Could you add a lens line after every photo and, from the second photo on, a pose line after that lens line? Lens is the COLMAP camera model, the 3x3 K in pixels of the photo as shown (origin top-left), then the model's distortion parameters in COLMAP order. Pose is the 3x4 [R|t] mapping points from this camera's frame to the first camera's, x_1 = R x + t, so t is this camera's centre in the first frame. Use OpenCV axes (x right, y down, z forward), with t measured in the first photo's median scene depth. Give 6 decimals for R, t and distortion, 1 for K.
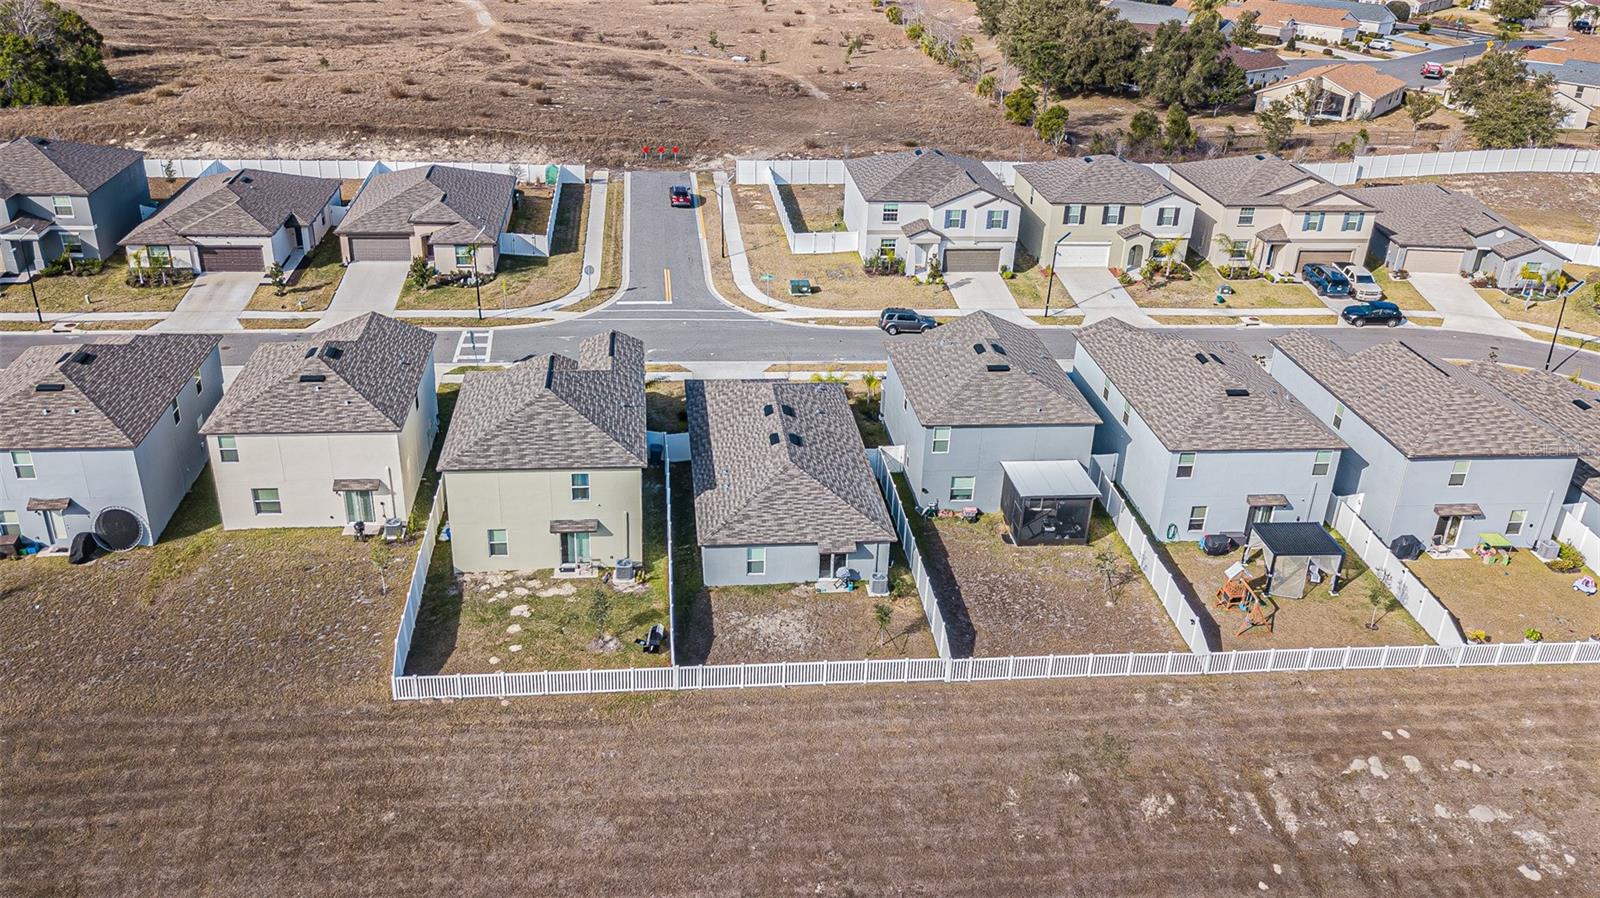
lens RADIAL K [[1268.2, 0, 811.7], [0, 1268.2, 448.2], [0, 0, 1]] dist [0.098369, 0.000715]
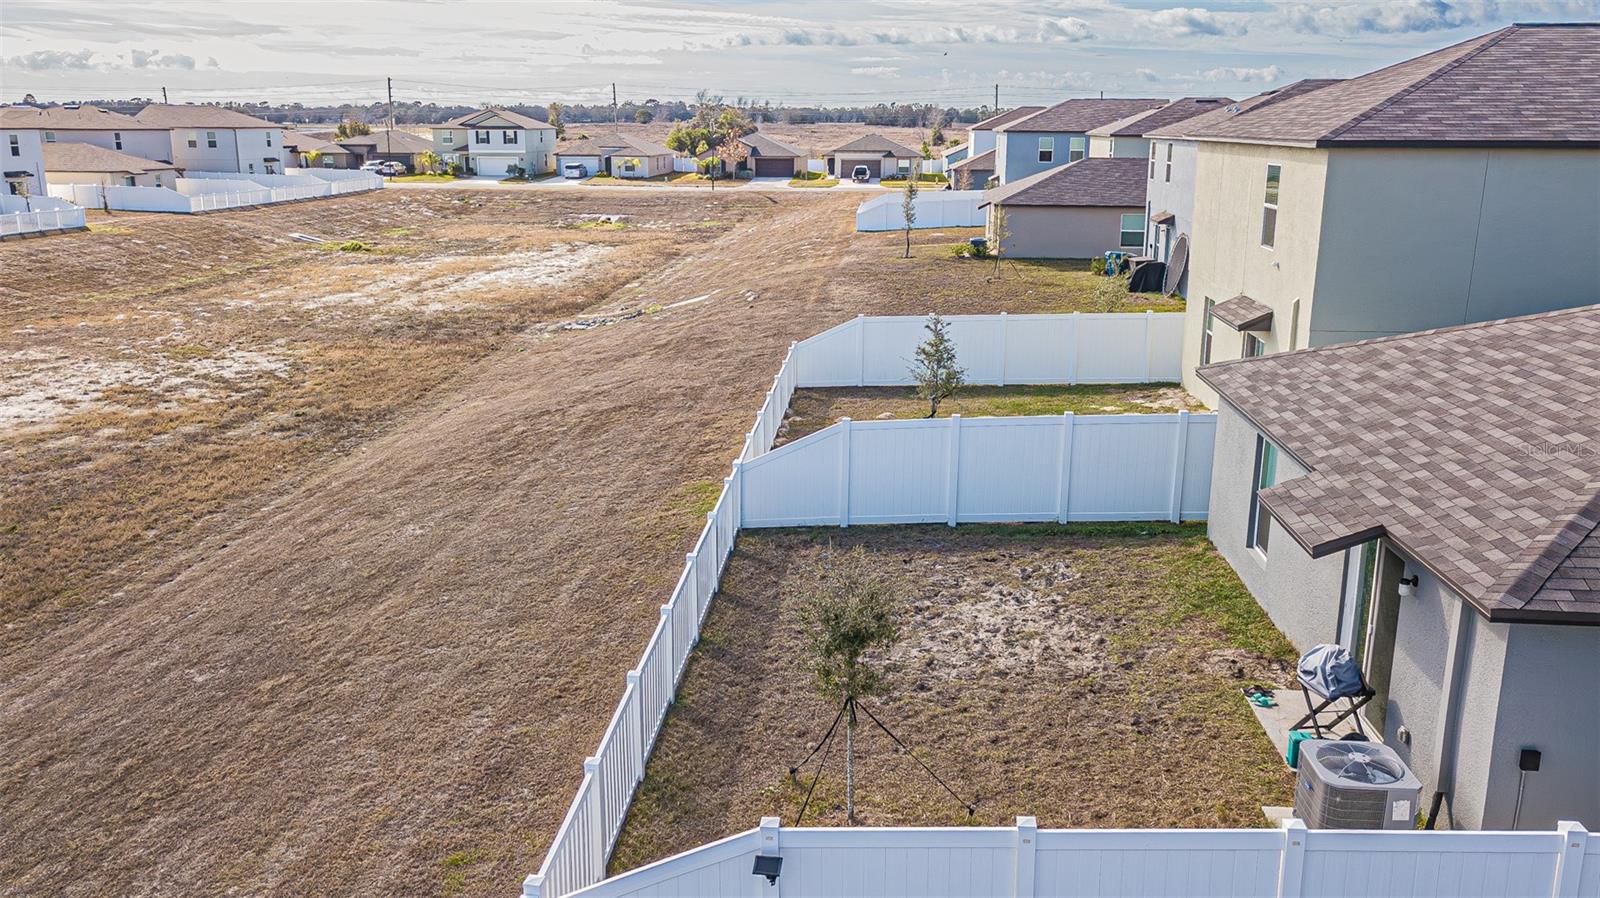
lens RADIAL K [[1248.8, 0, 800.0], [0, 1248.8, 449.0], [0, 0, 1]] dist [0.009570, 0.002188]
pose [[-0.186485, 0.205402, -0.960746, 0.219019], [-0.450433, 0.851192, 0.269411, 0.053860], [0.873117, 0.482993, -0.066215, 0.926300]]
